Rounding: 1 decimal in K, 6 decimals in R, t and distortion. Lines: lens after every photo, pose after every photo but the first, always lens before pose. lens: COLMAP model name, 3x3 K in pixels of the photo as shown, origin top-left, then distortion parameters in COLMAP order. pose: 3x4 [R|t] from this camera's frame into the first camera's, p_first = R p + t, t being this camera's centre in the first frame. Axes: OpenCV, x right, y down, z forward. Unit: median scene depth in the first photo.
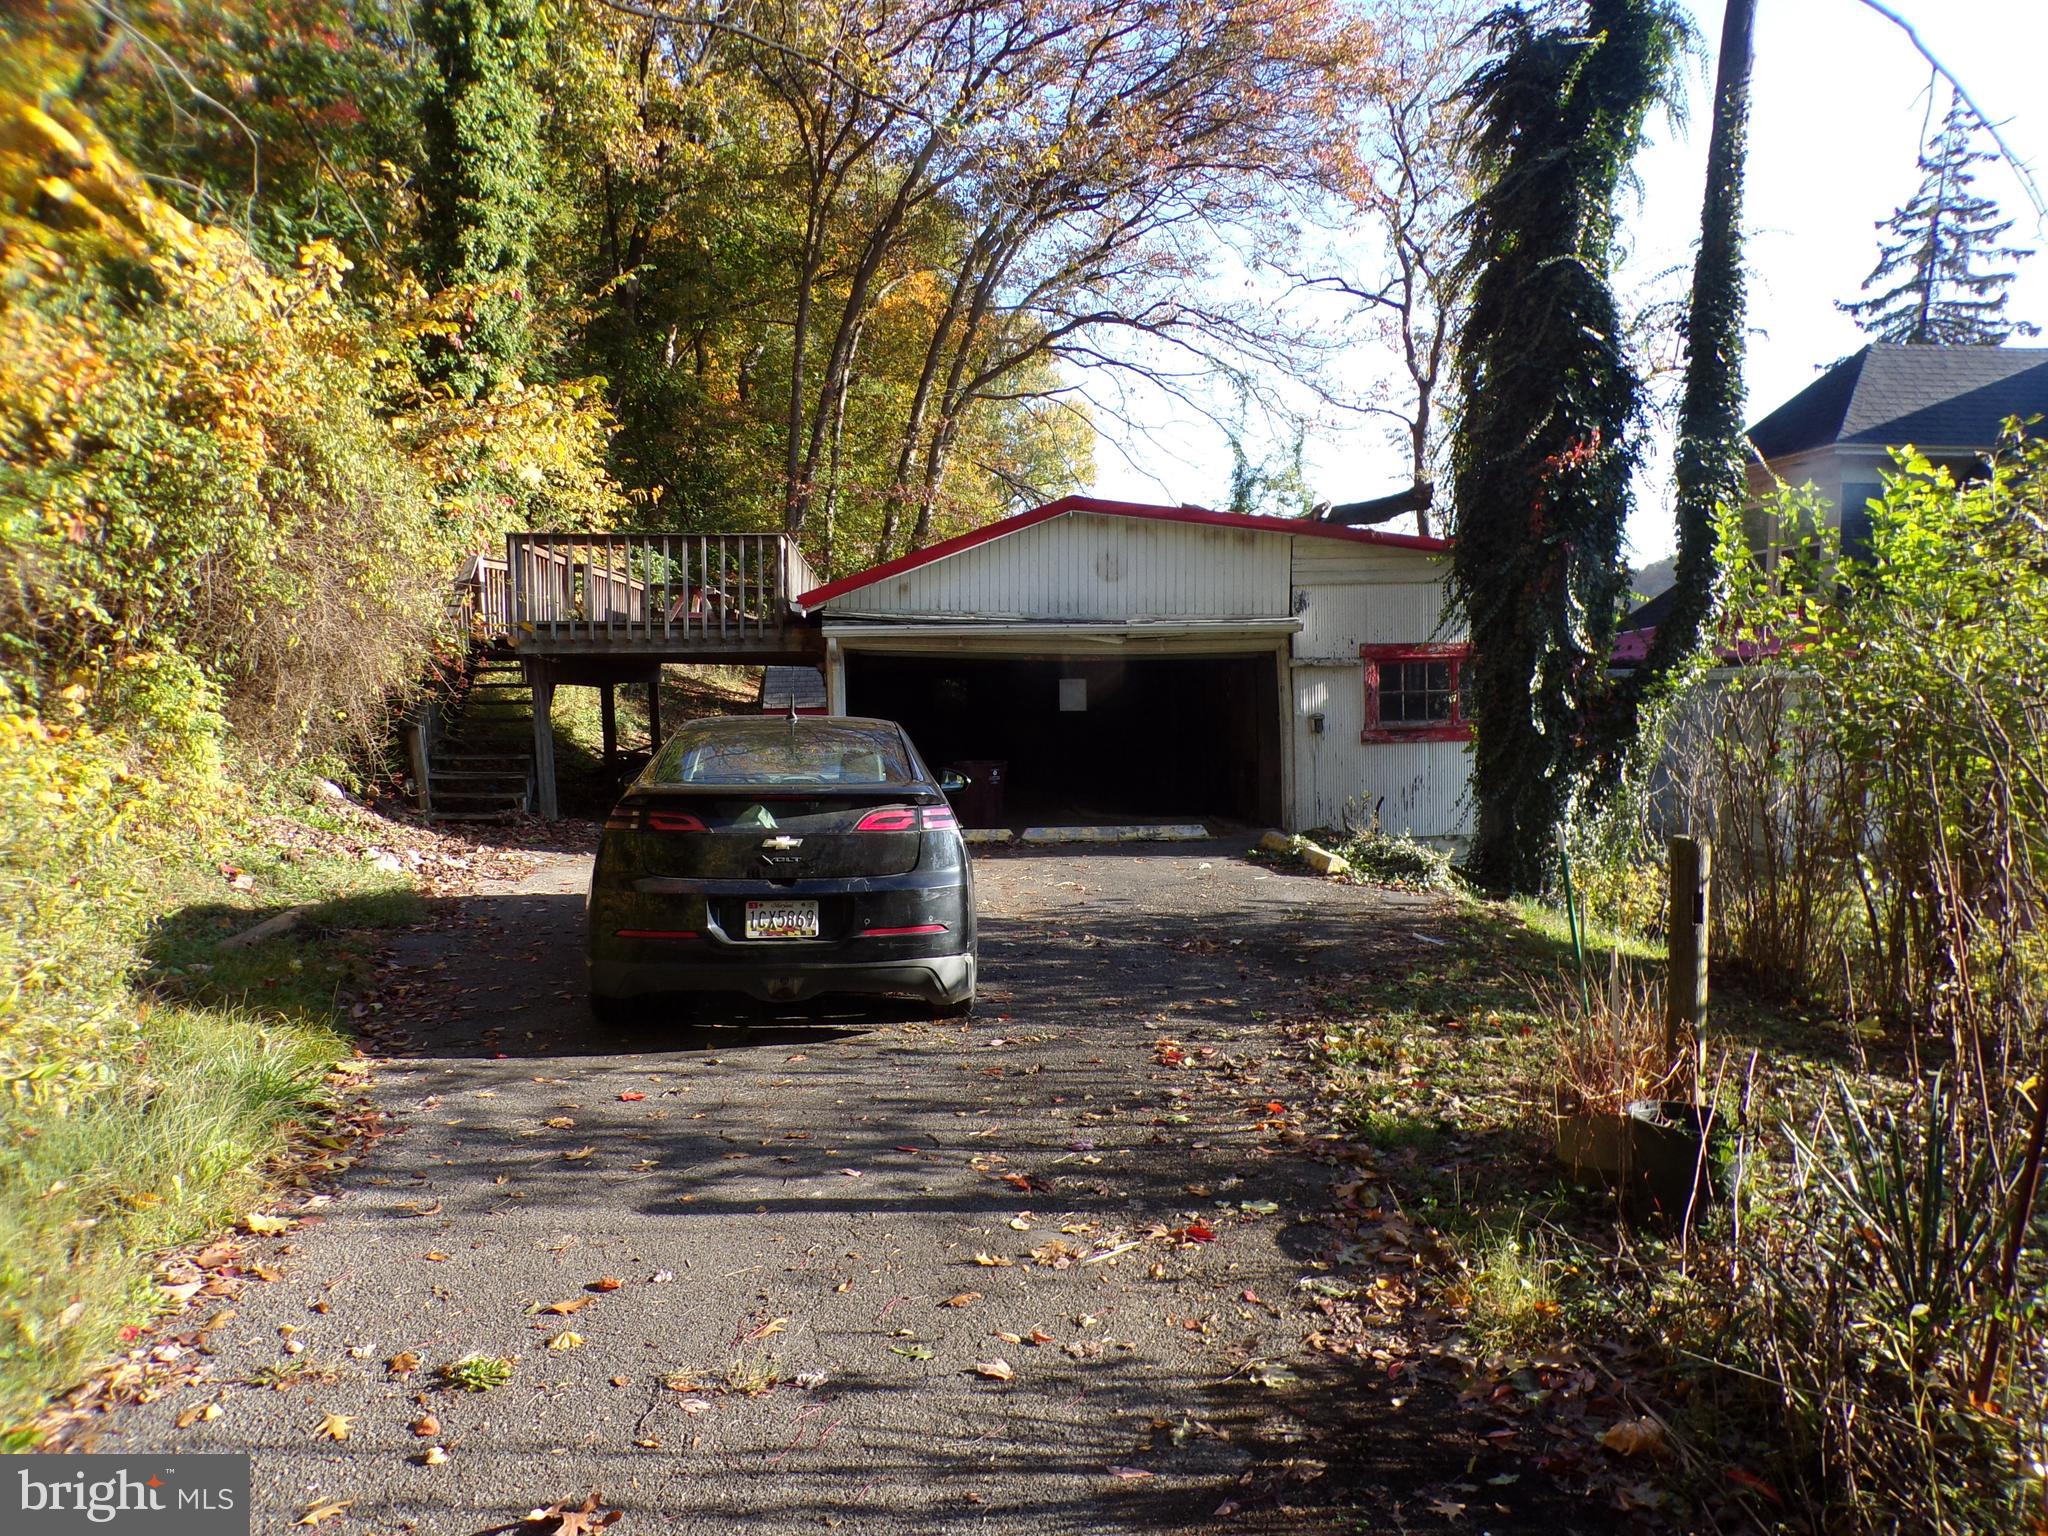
lens RADIAL K [[1443.2, 0, 1021.5], [0, 1443.2, 760.7], [0, 0, 1]] dist [0.000382, 0.044239]
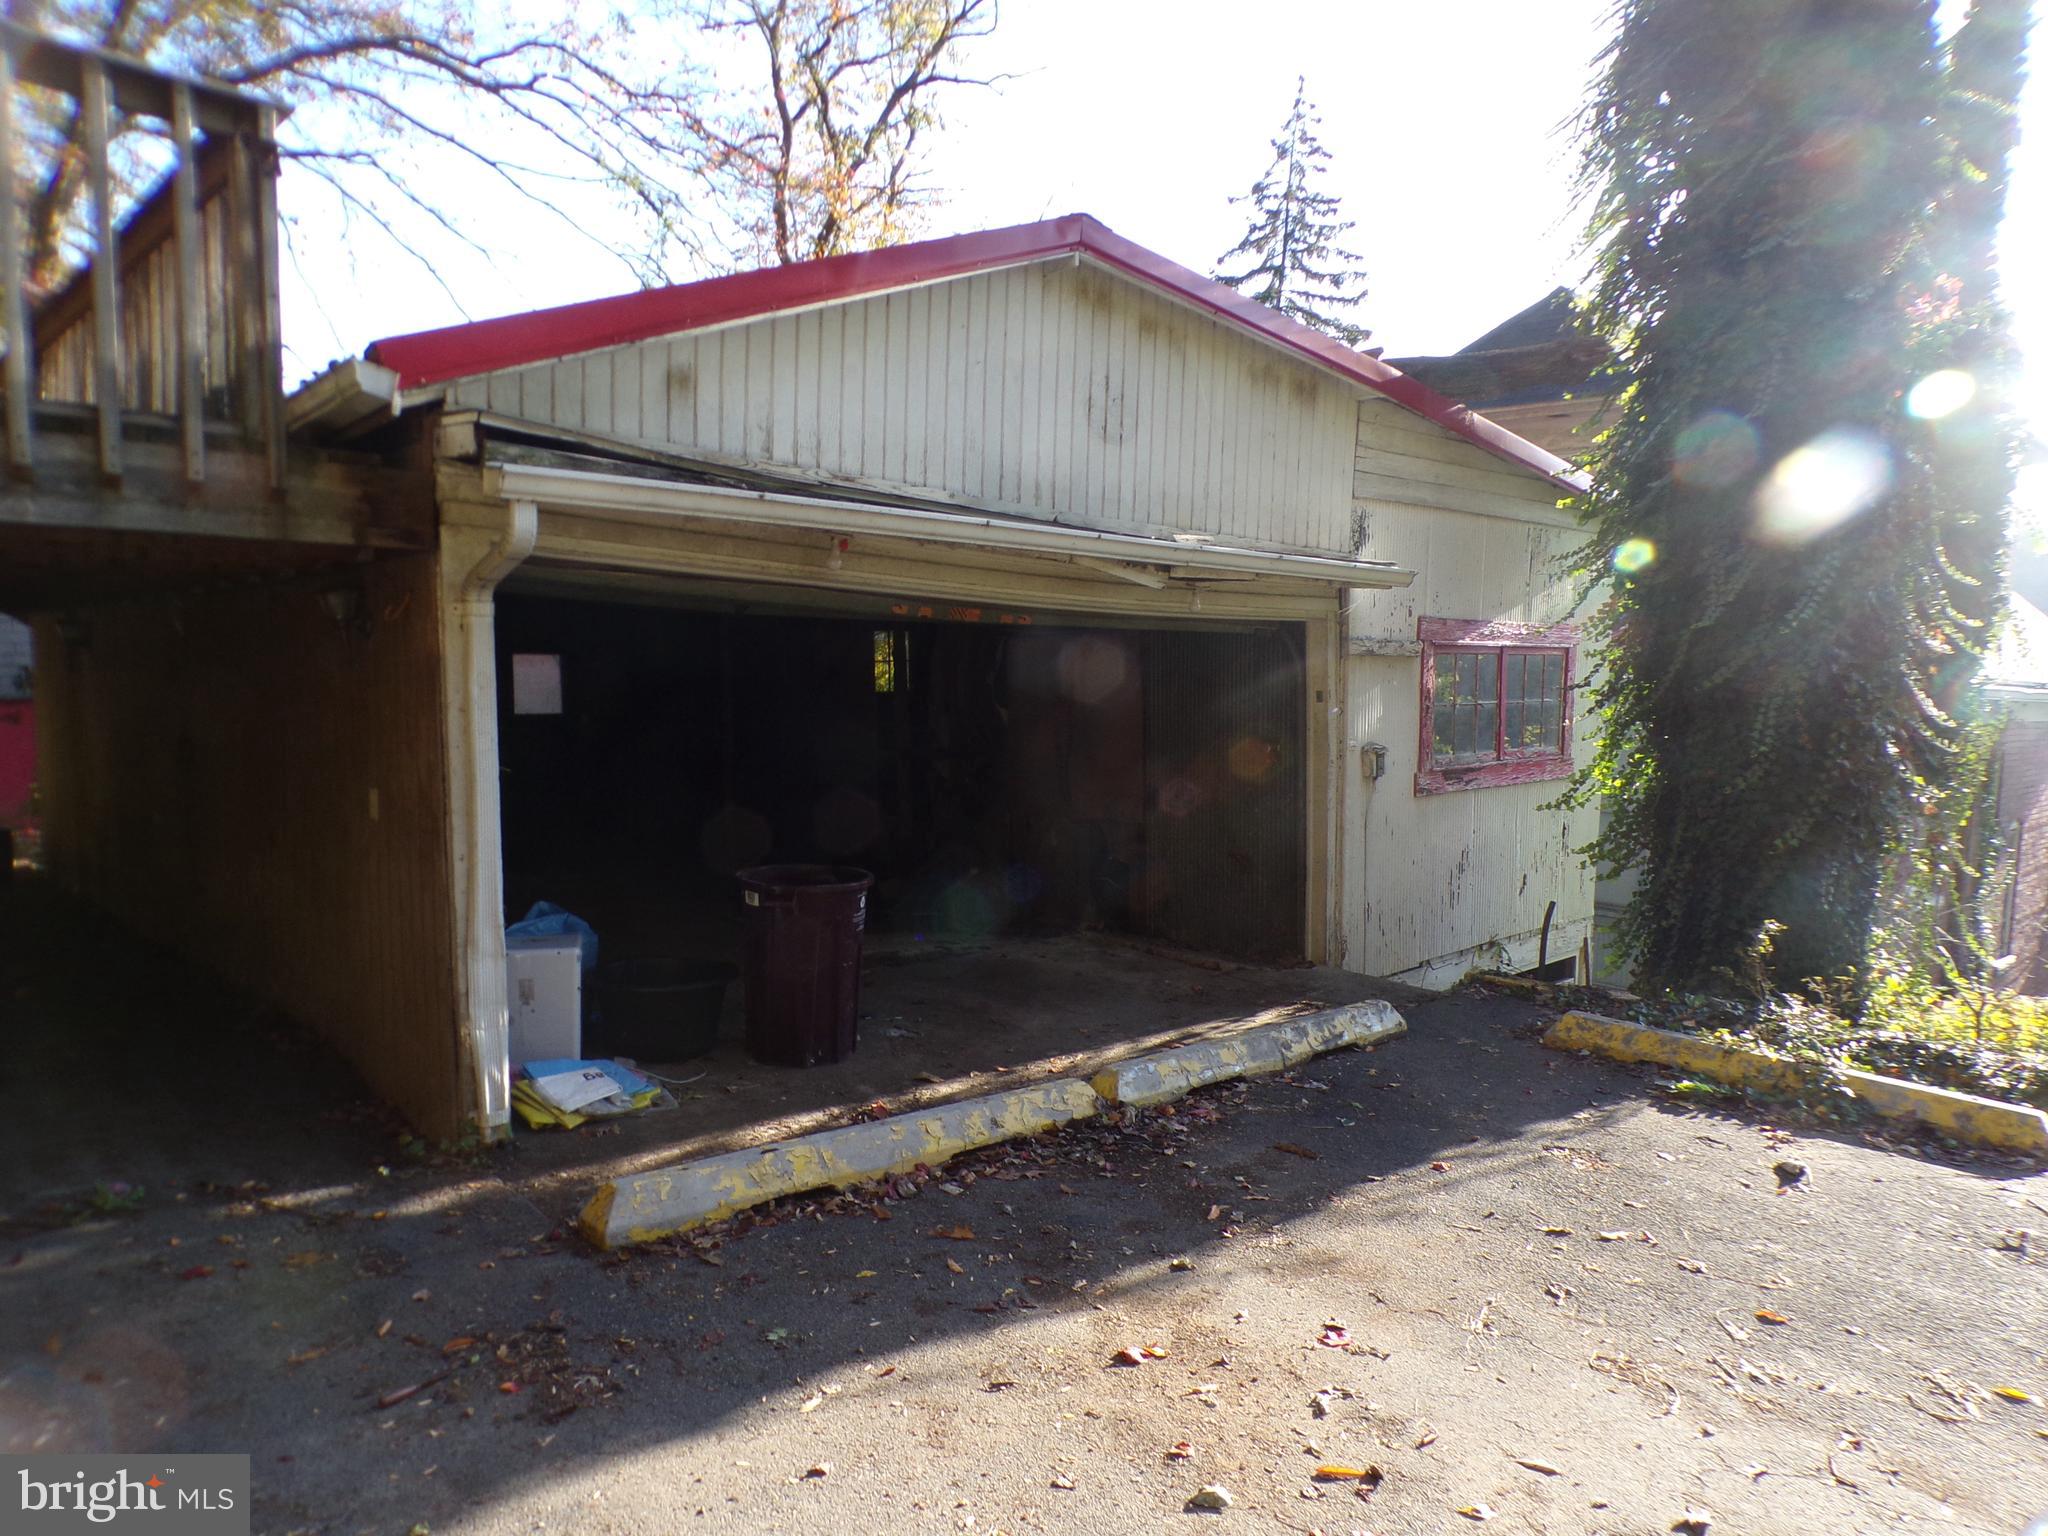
lens RADIAL K [[1404.2, 0, 1018.4], [0, 1404.2, 820.5], [0, 0, 1]] dist [0.008831, 0.002134]
pose [[0.797614, -0.037230, 0.602018, -0.180888], [-0.004536, 0.997695, 0.067710, -0.032504], [-0.603151, -0.056737, 0.795607, 0.558178]]
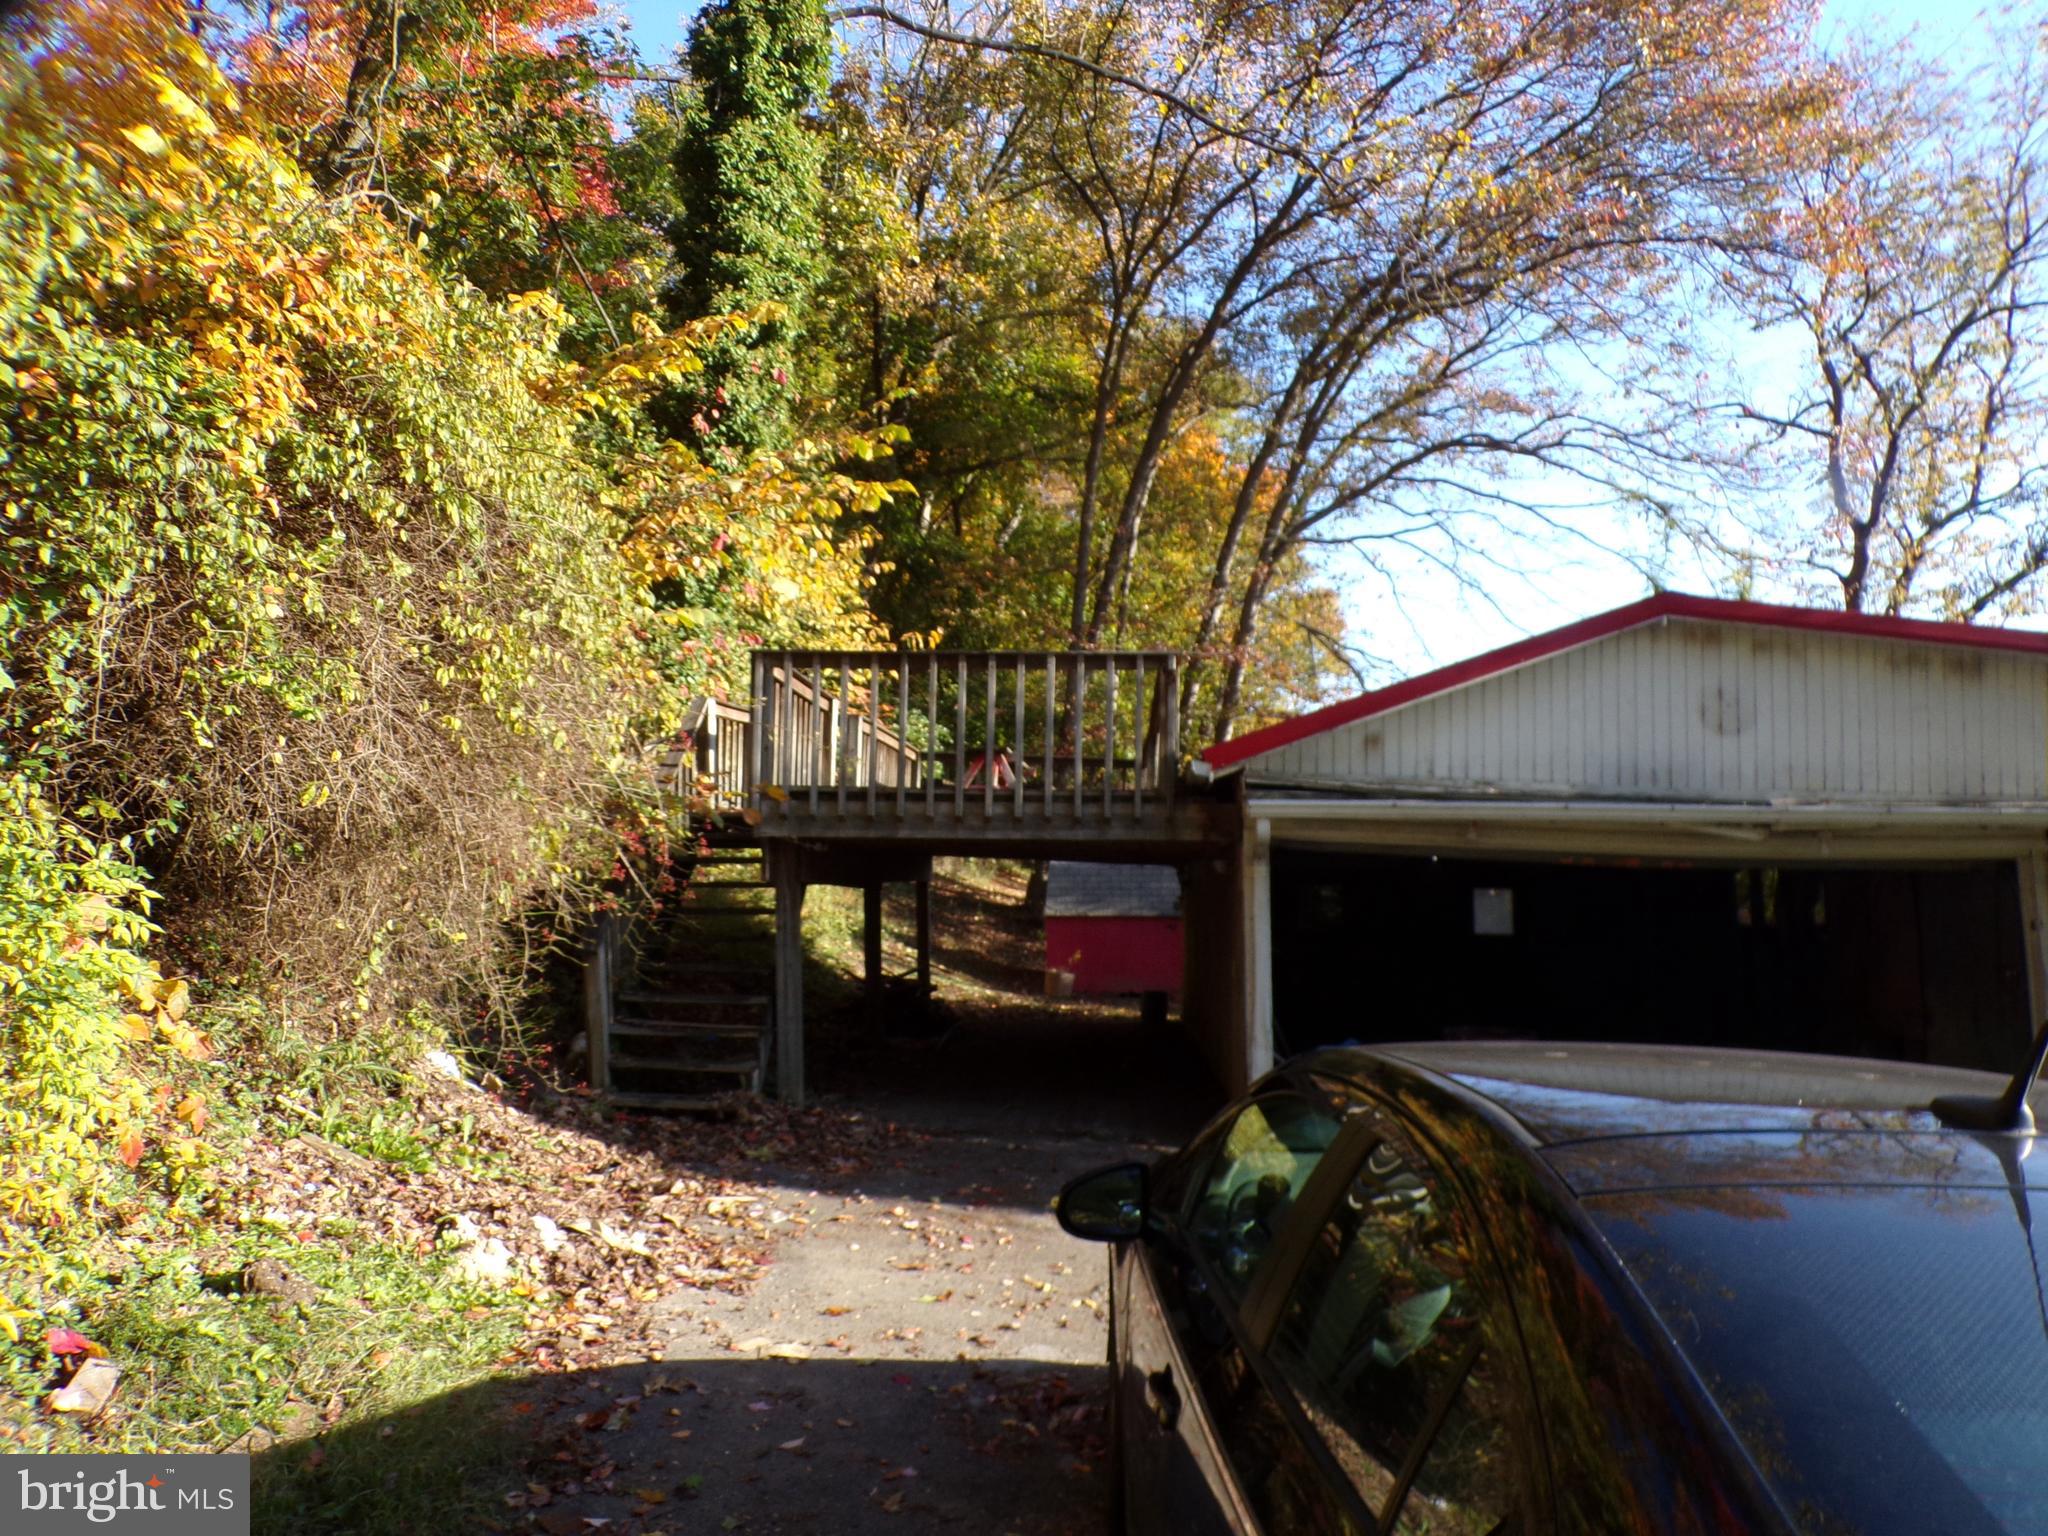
lens RADIAL K [[1365.3, 0, 1016.5], [0, 1365.3, 765.7], [0, 0, 1]] dist [-0.001756, -0.007504]
pose [[0.990224, 0.011150, -0.139039, -0.123633], [-0.029911, 0.990585, -0.133589, -0.023116], [0.136241, 0.136442, 0.981235, 0.340511]]
